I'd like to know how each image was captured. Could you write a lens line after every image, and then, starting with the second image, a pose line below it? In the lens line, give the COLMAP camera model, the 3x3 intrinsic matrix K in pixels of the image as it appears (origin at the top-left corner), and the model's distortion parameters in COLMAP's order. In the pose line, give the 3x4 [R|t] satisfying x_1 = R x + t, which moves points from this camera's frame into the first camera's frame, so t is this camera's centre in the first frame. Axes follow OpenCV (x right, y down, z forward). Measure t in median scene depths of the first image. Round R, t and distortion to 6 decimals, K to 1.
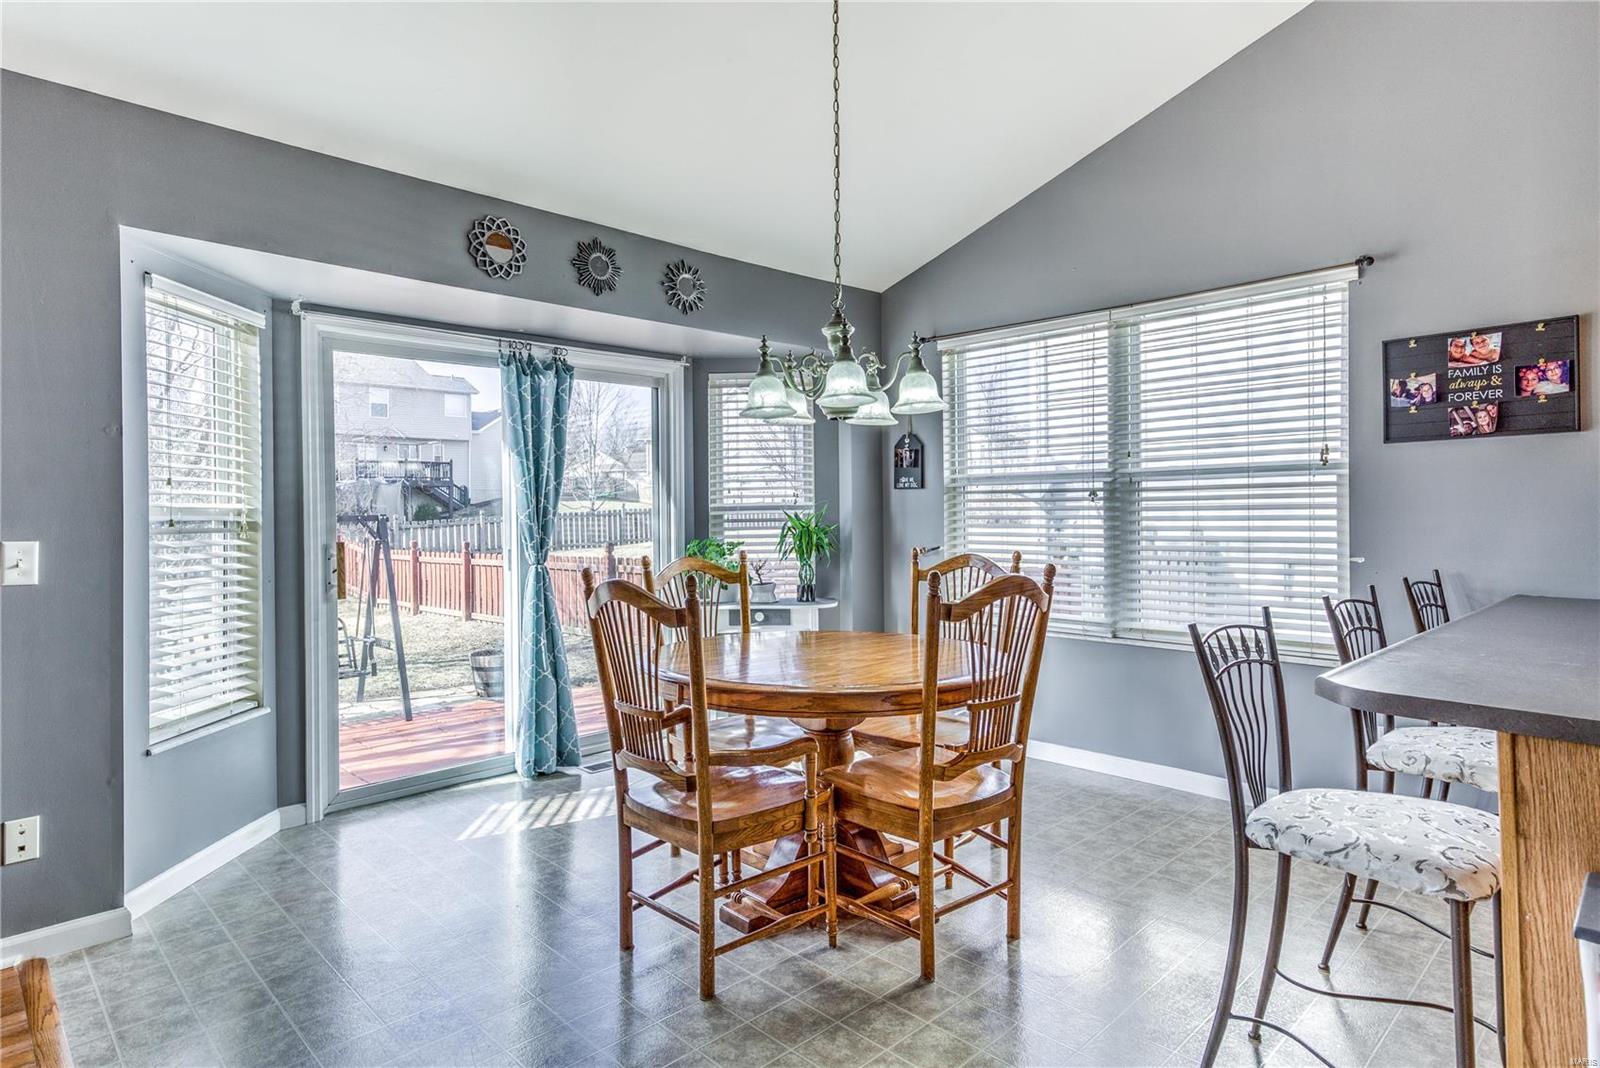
lens RADIAL K [[860.8, 0, 796.1], [0, 860.8, 527.2], [0, 0, 1]] dist [0.001853, 0.001076]
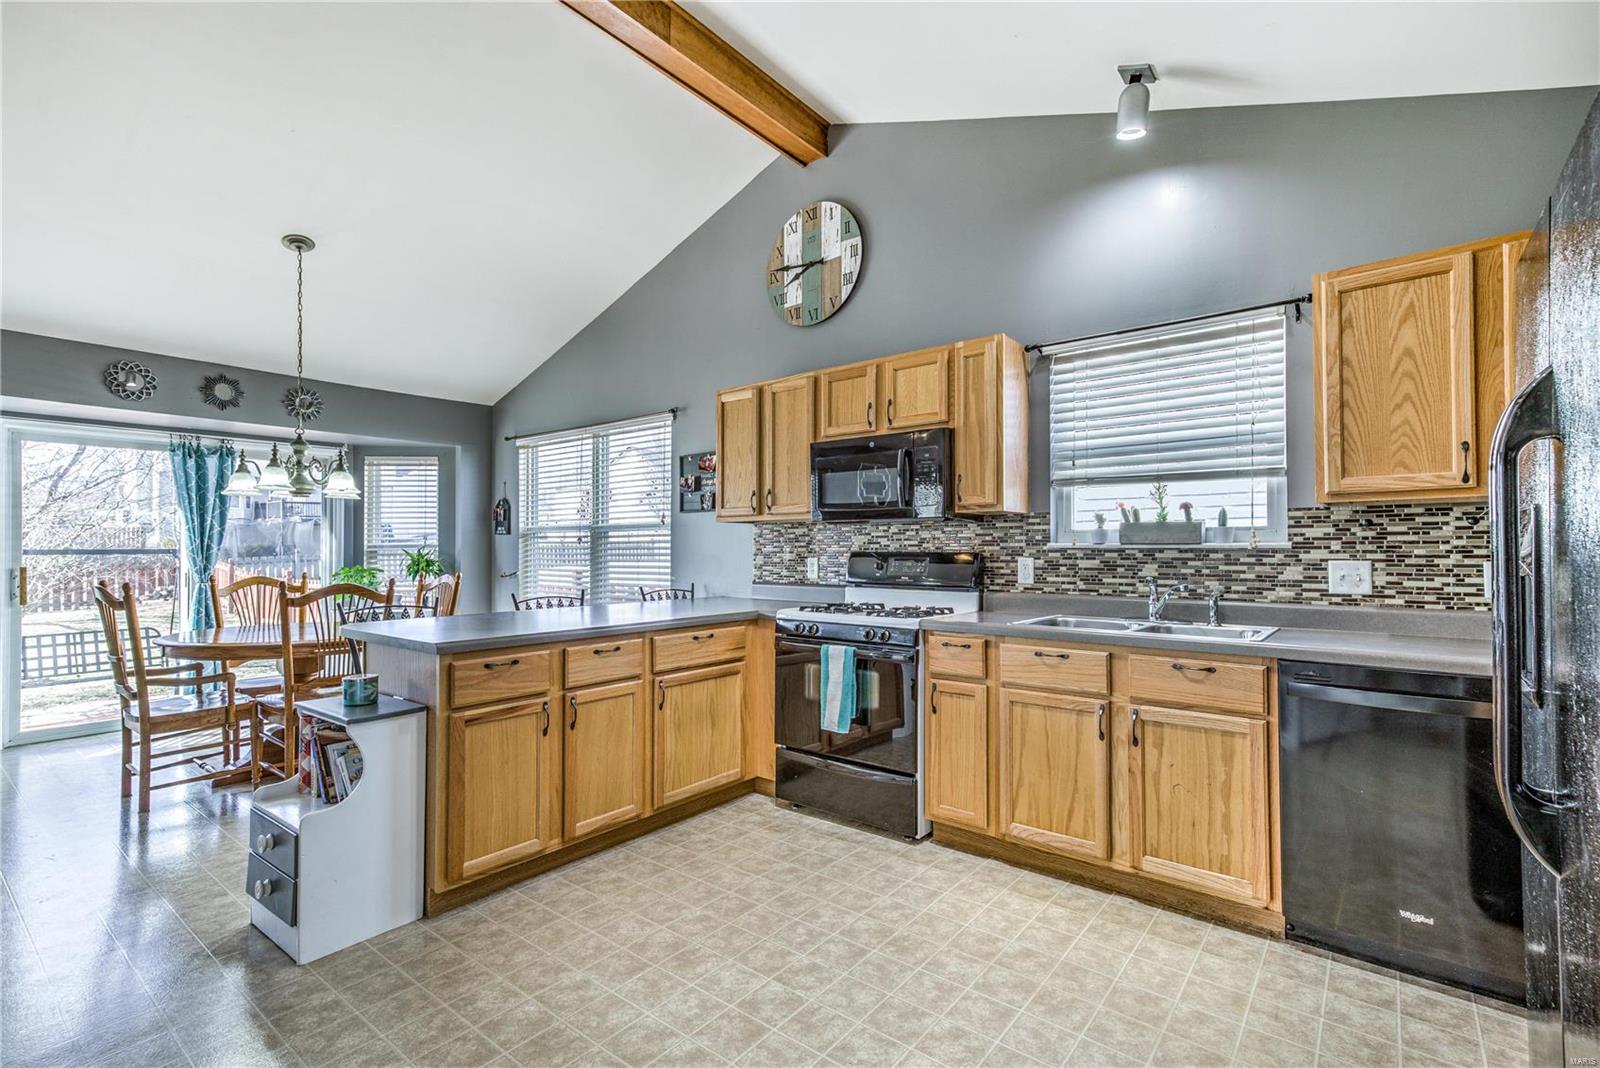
lens RADIAL K [[735.6, 0, 804.1], [0, 735.6, 538.0], [0, 0, 1]] dist [0.031830, 0.000253]
pose [[0.992438, 0.009424, 0.122383, 0.753352], [-0.005046, 0.999338, -0.036036, 0.008333], [-0.122642, 0.035146, 0.991829, -0.547628]]
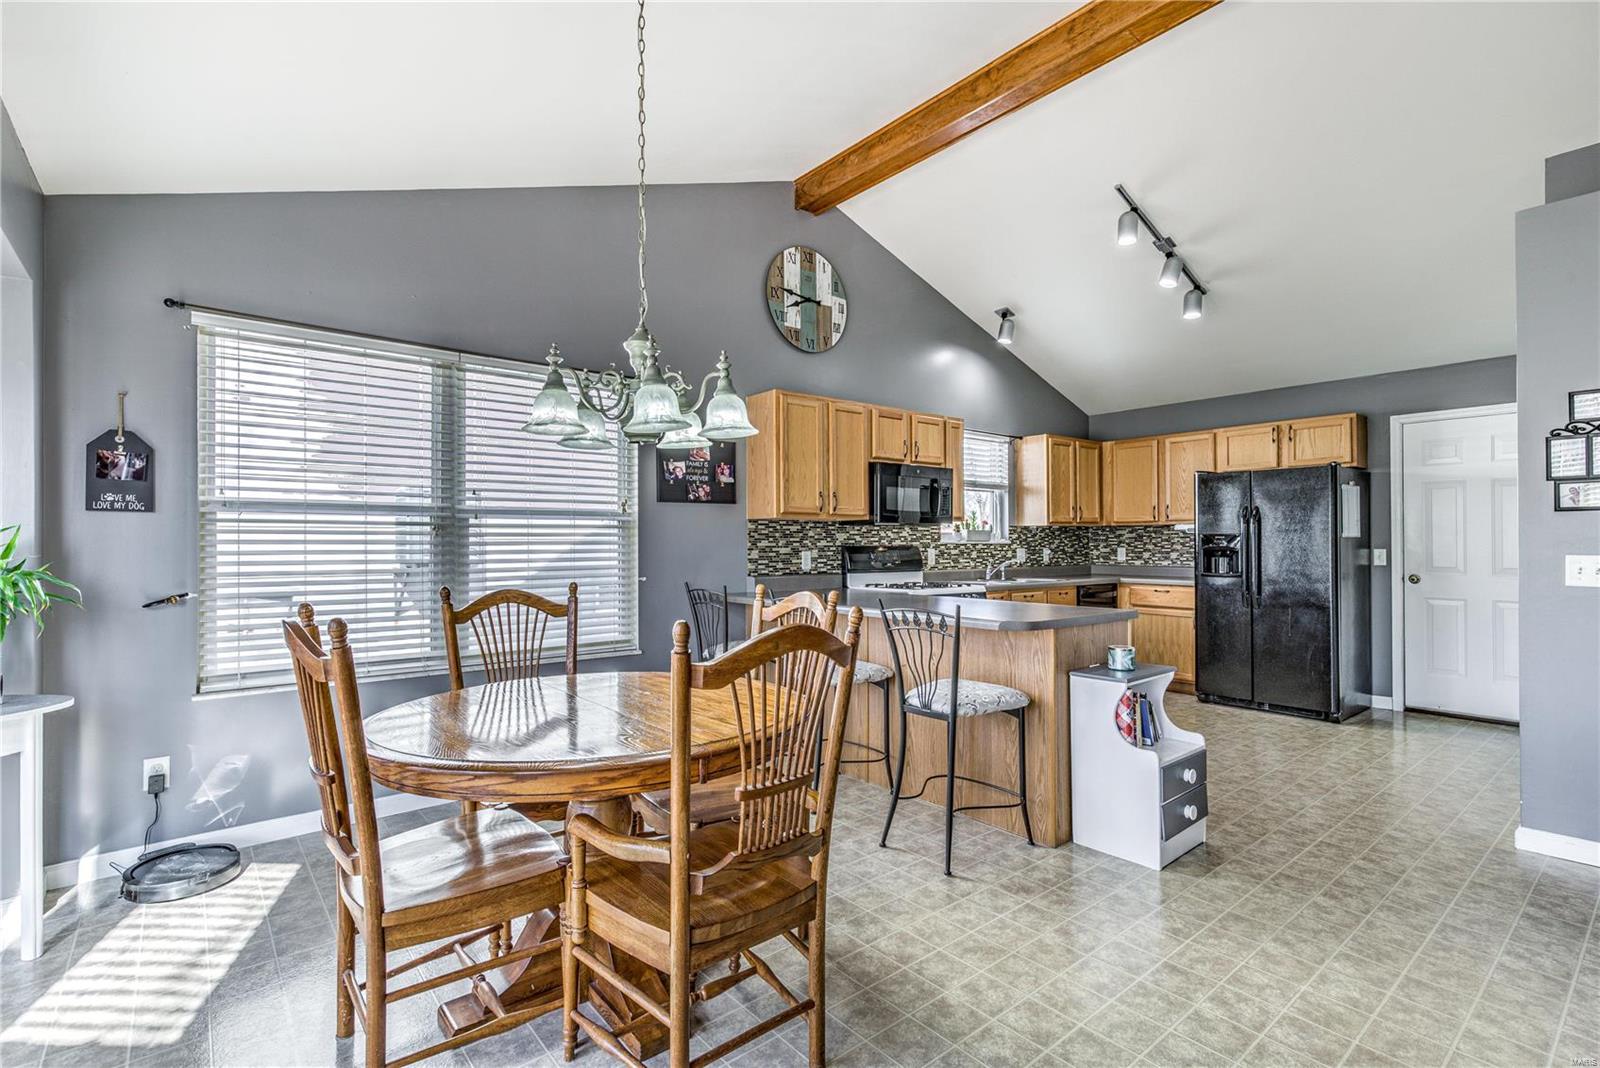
lens RADIAL K [[740.3, 0, 824.3], [0, 740.3, 536.0], [0, 0, 1]] dist [0.001951, 0.000014]
pose [[0.065078, 0.009240, 0.997837, -0.617473], [0.011591, 0.999883, -0.010015, -0.019660], [-0.997813, 0.012218, 0.064963, 0.620822]]
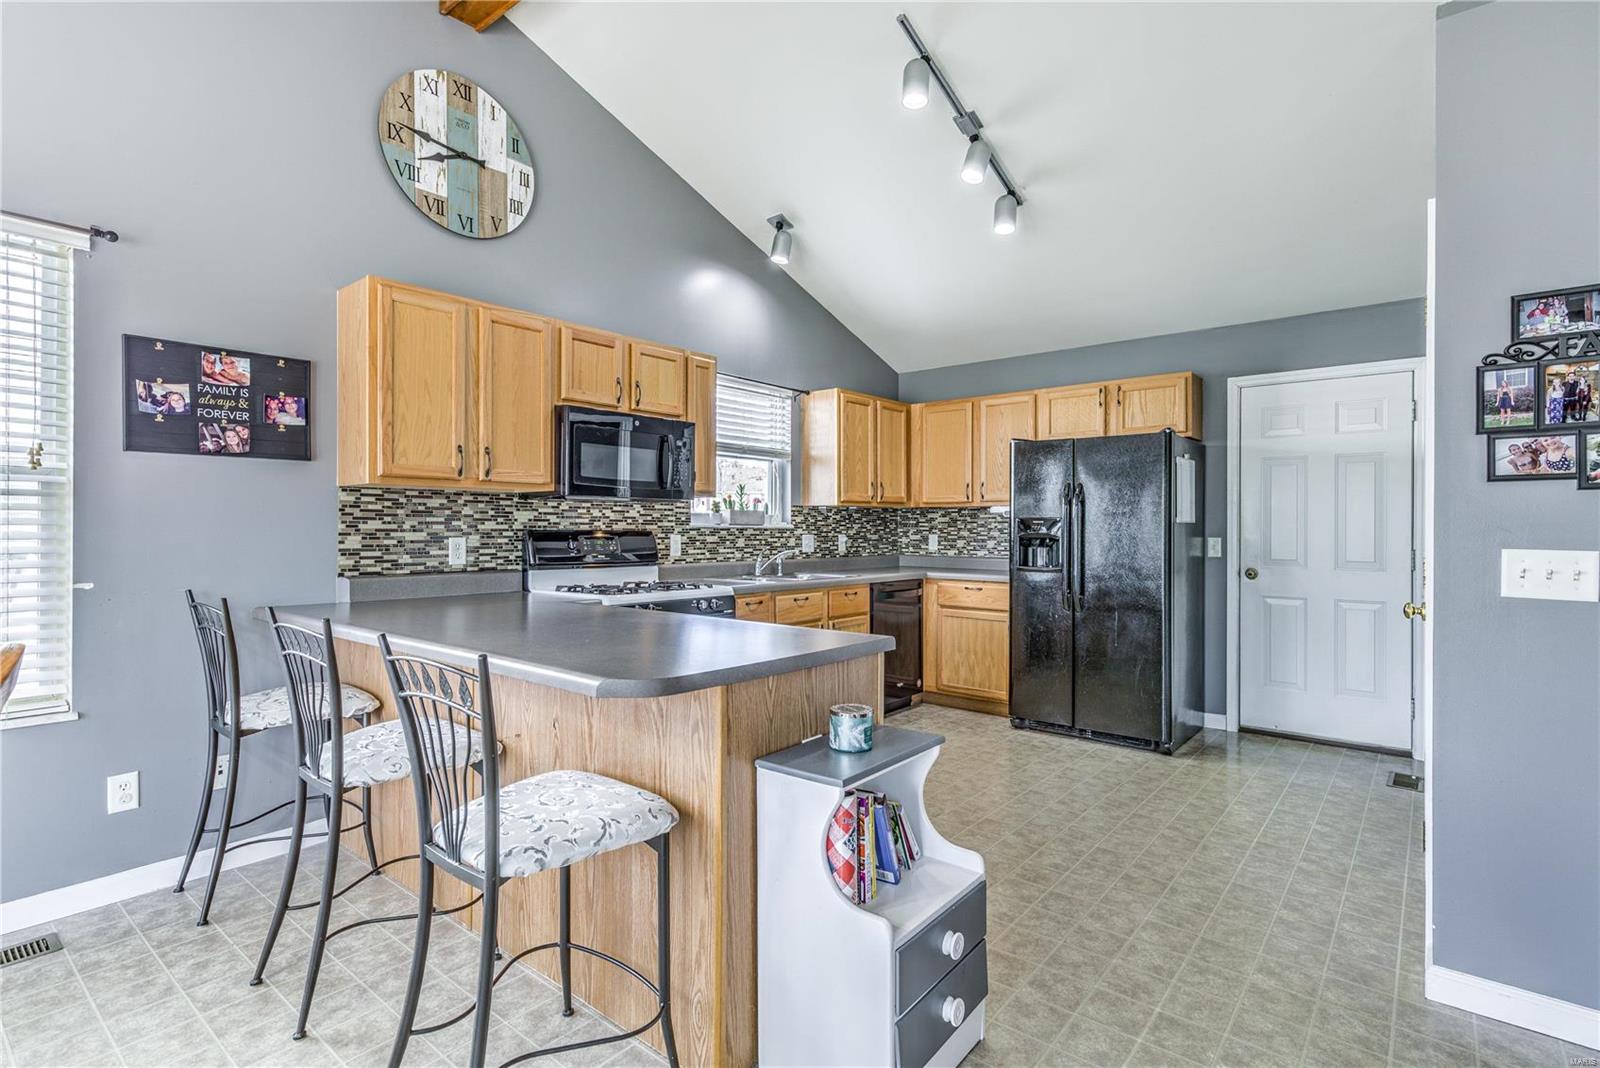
lens RADIAL K [[777.1, 0, 833.4], [0, 777.1, 524.2], [0, 0, 1]] dist [0.002486, 0.001092]
pose [[-0.145820, 0.004640, 0.989300, -0.209975], [0.005105, 0.999979, -0.003937, -0.015427], [-0.989298, 0.004477, -0.145841, 0.401639]]
